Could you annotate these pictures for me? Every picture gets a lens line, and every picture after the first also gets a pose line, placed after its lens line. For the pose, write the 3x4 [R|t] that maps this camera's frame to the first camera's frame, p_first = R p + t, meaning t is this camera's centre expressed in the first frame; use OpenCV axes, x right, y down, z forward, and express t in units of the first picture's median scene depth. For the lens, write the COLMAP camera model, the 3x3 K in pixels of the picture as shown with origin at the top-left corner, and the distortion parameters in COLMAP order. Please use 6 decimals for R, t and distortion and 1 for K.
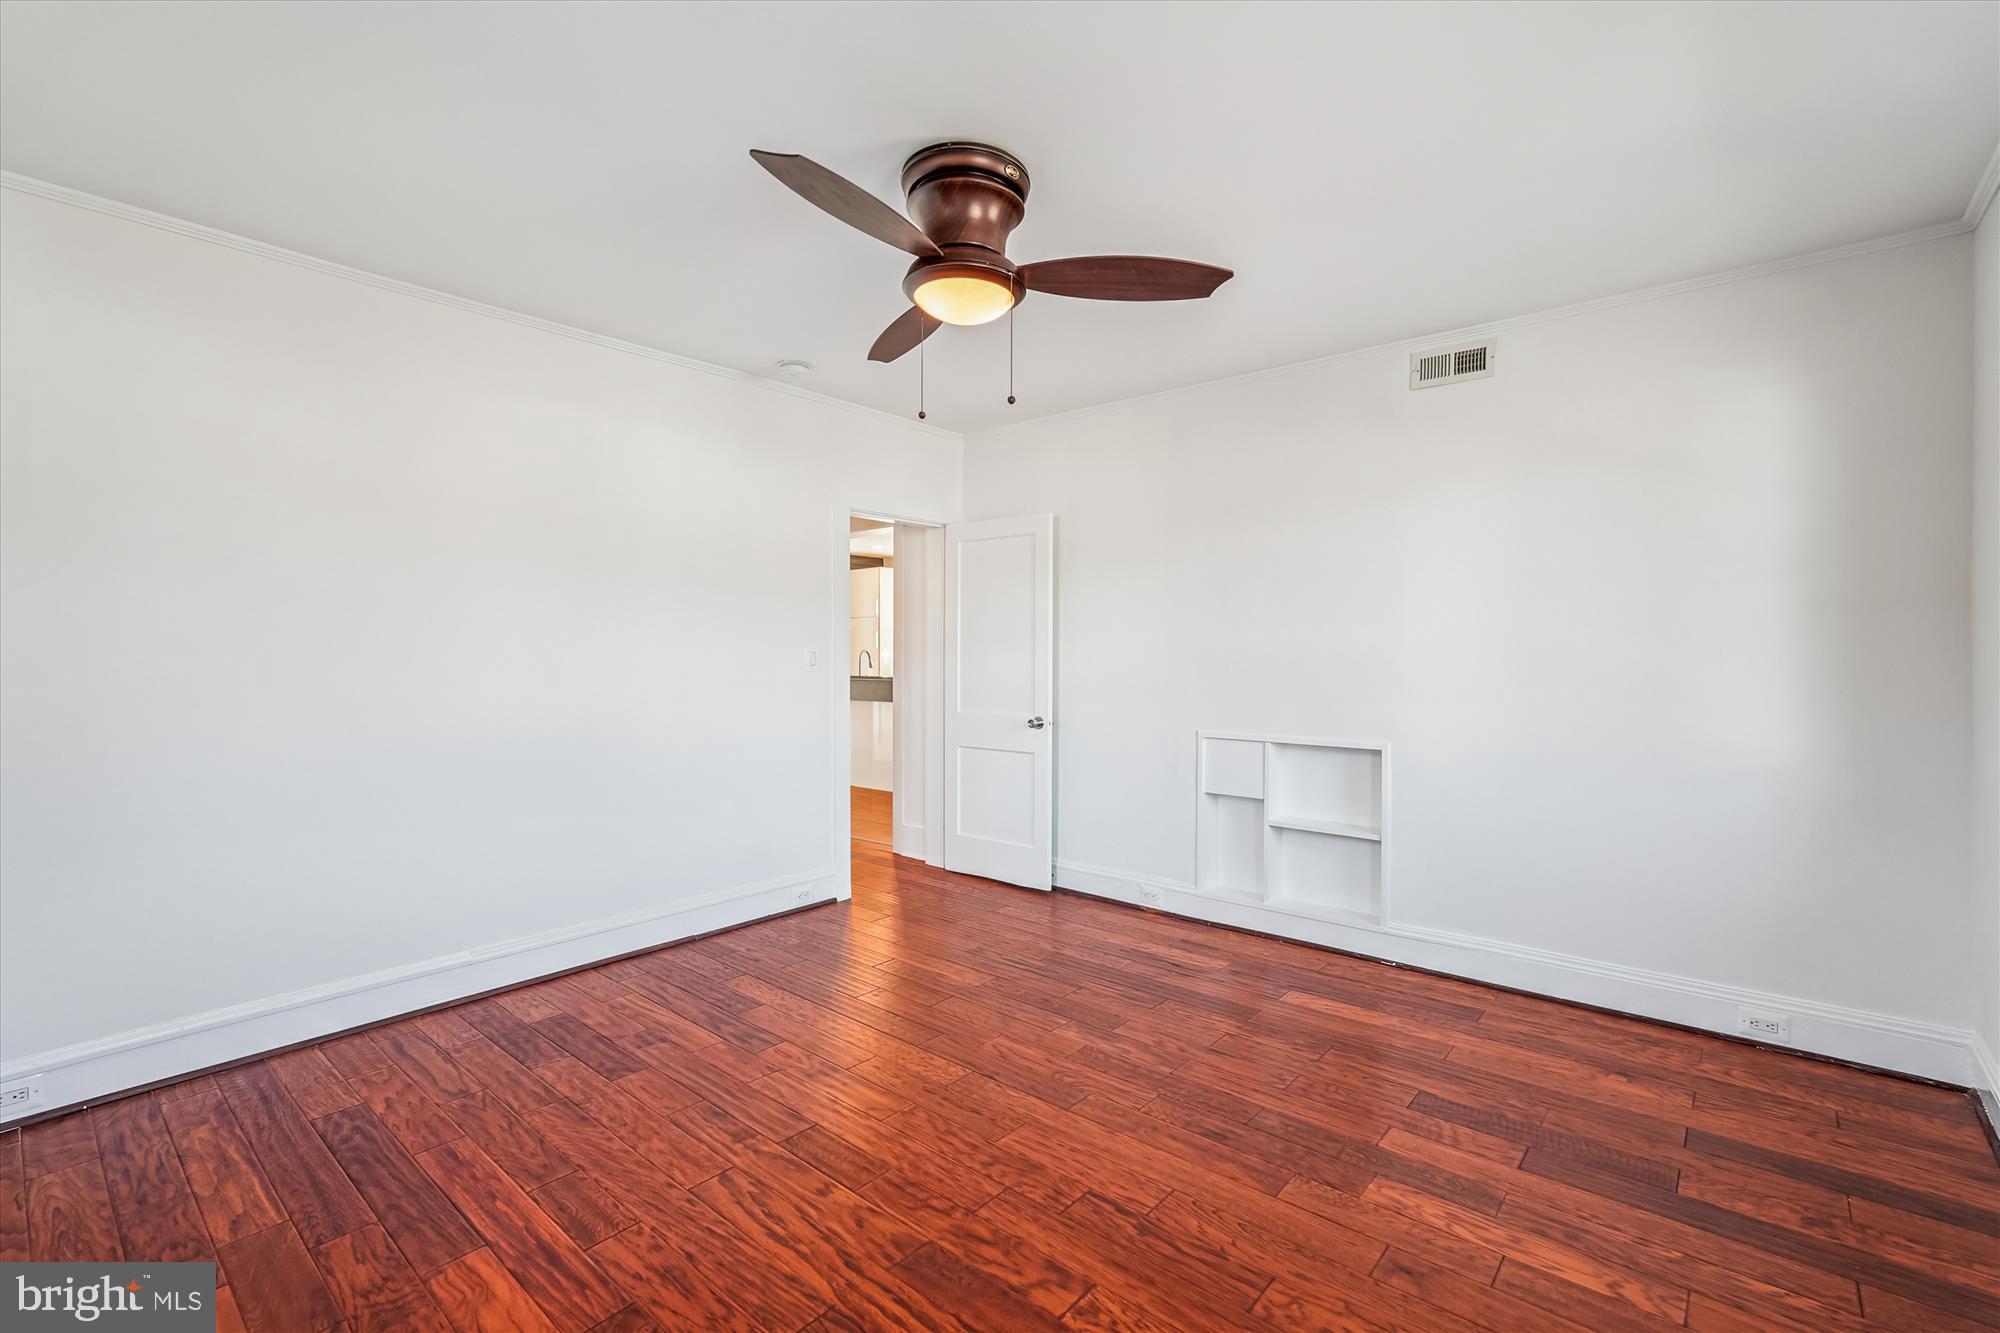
lens RADIAL K [[888.4, 0, 1001.9], [0, 888.4, 660.6], [0, 0, 1]] dist [-0.010144, 0.000896]
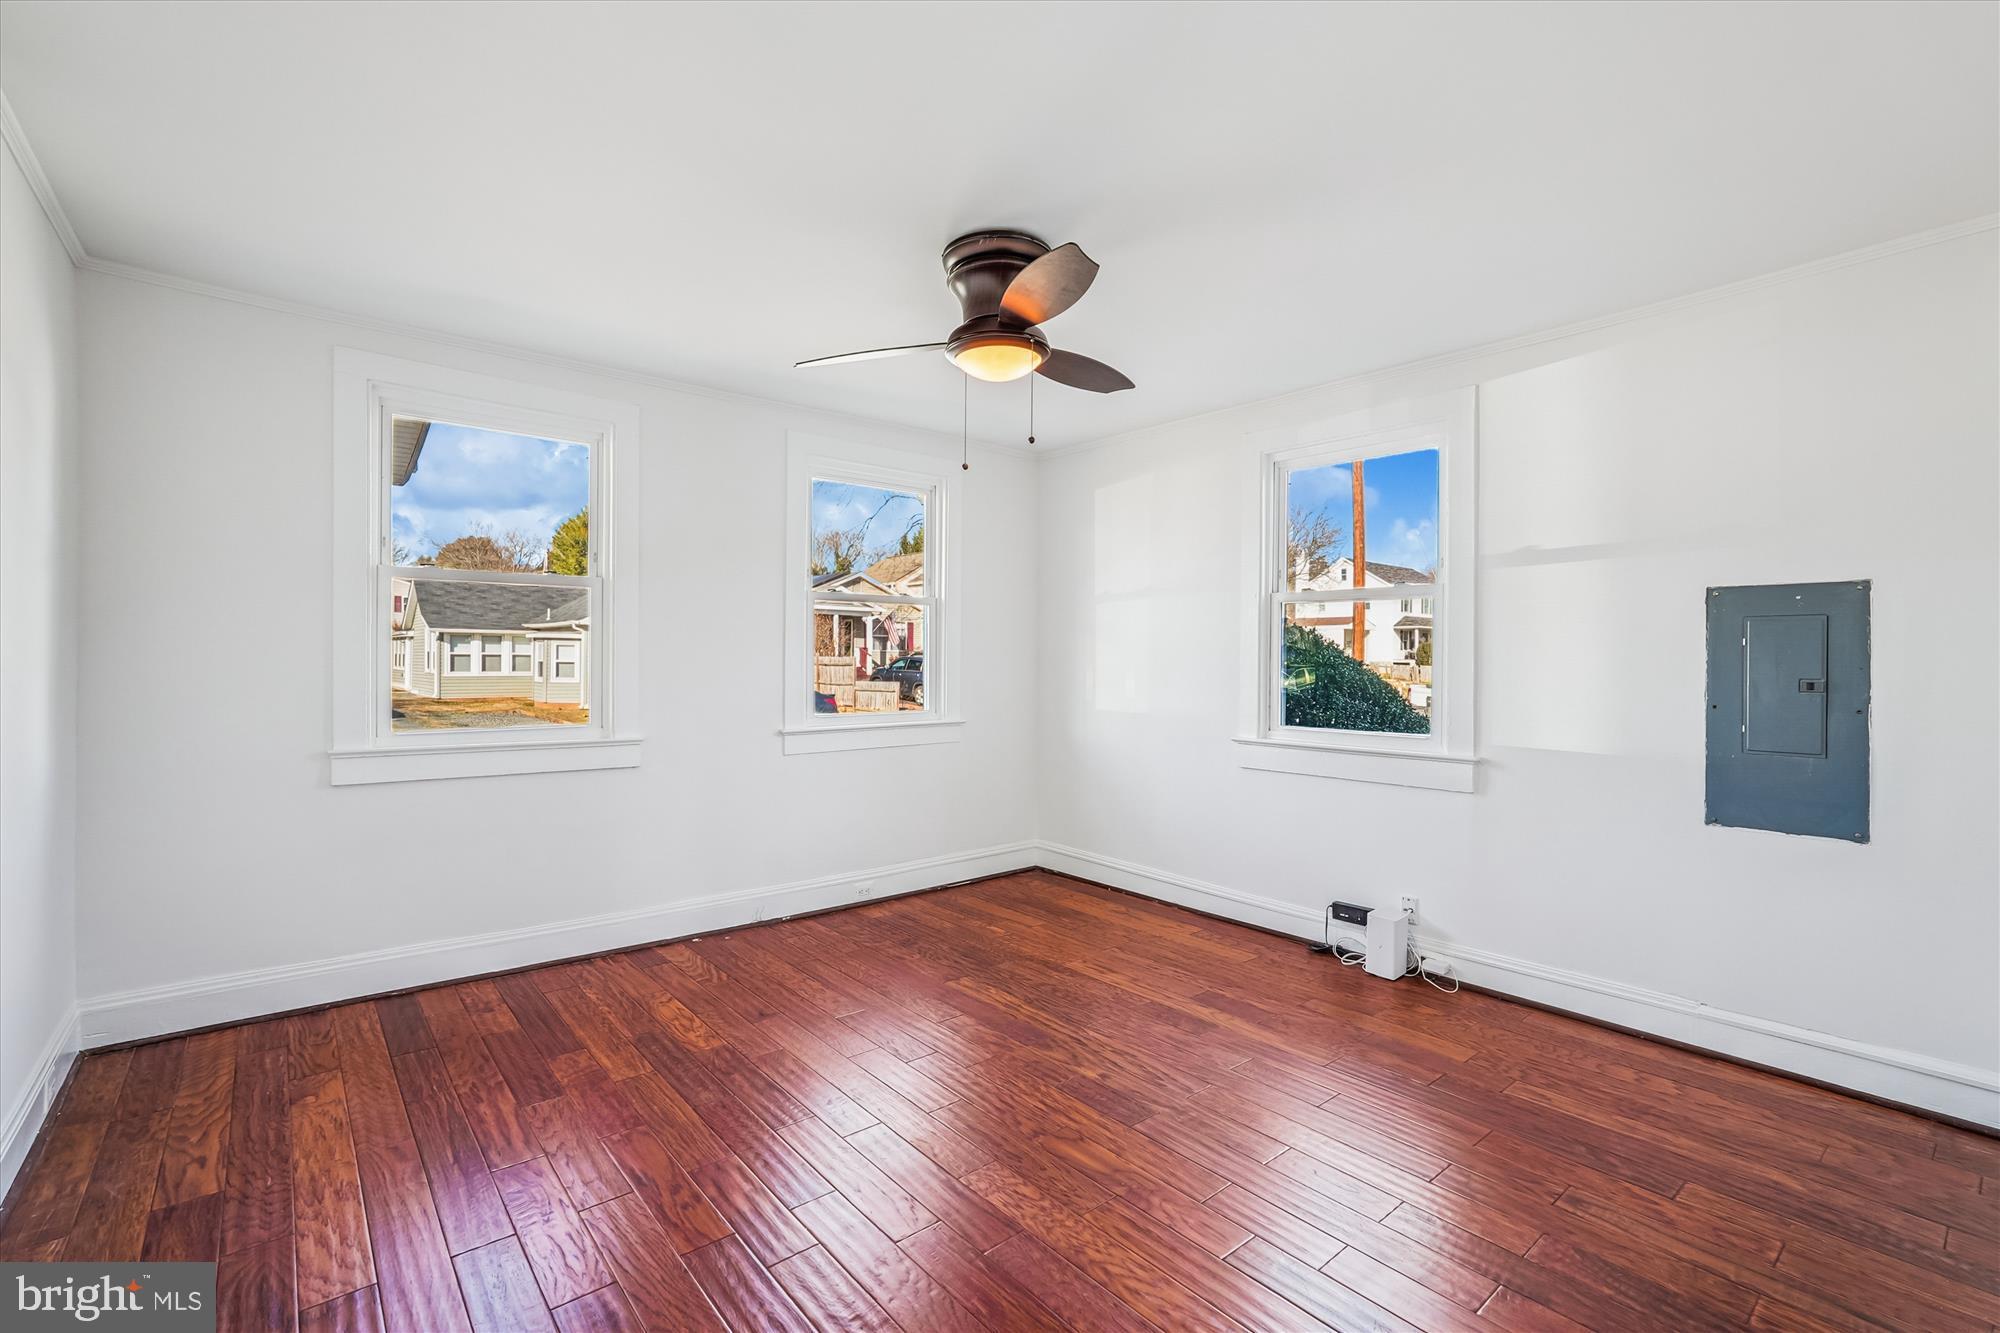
lens RADIAL K [[888.4, 0, 998.5], [0, 888.4, 663.0], [0, 0, 1]] dist [-0.010144, 0.000896]
pose [[-0.986022, -0.008160, 0.166415, -0.231164], [-0.006433, 0.999920, 0.010916, -0.023565], [-0.166491, 0.009693, -0.985995, 2.063153]]
